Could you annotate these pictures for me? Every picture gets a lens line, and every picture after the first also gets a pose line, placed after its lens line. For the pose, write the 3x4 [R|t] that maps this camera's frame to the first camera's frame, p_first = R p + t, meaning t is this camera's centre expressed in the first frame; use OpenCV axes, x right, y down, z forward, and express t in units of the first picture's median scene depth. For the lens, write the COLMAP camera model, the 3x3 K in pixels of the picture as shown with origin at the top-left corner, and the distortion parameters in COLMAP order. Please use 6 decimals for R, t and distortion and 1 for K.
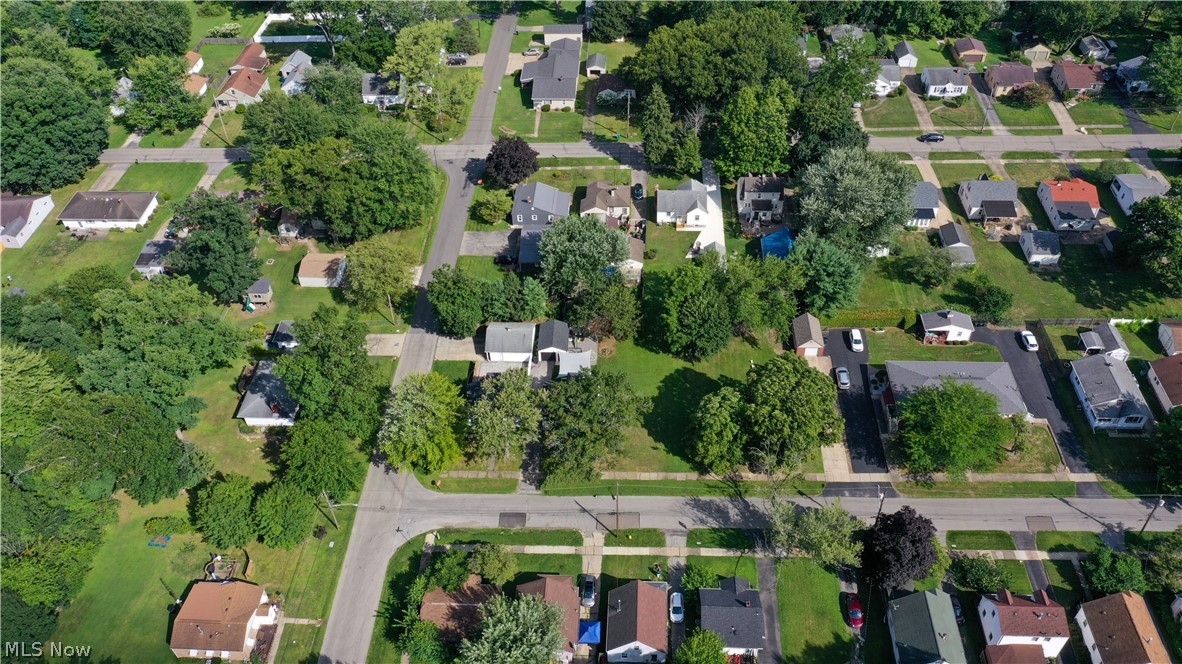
lens RADIAL K [[922.8, 0, 588.7], [0, 922.8, 326.7], [0, 0, 1]] dist [-0.019884, 0.016531]
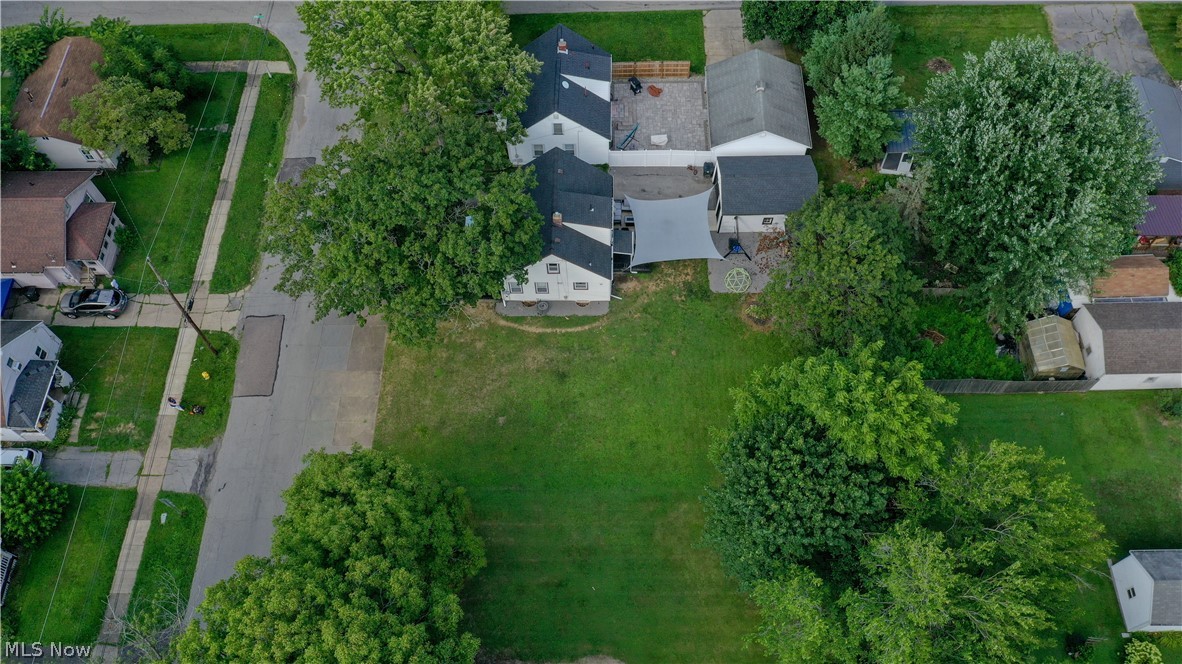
lens RADIAL K [[922.8, 0, 589.0], [0, 922.8, 333.3], [0, 0, 1]] dist [-0.019884, 0.016531]
pose [[0.040424, 0.889541, -0.455063, 0.205146], [-0.676179, 0.359659, 0.642983, -0.176470], [0.735627, 0.281712, 0.616028, 0.706678]]
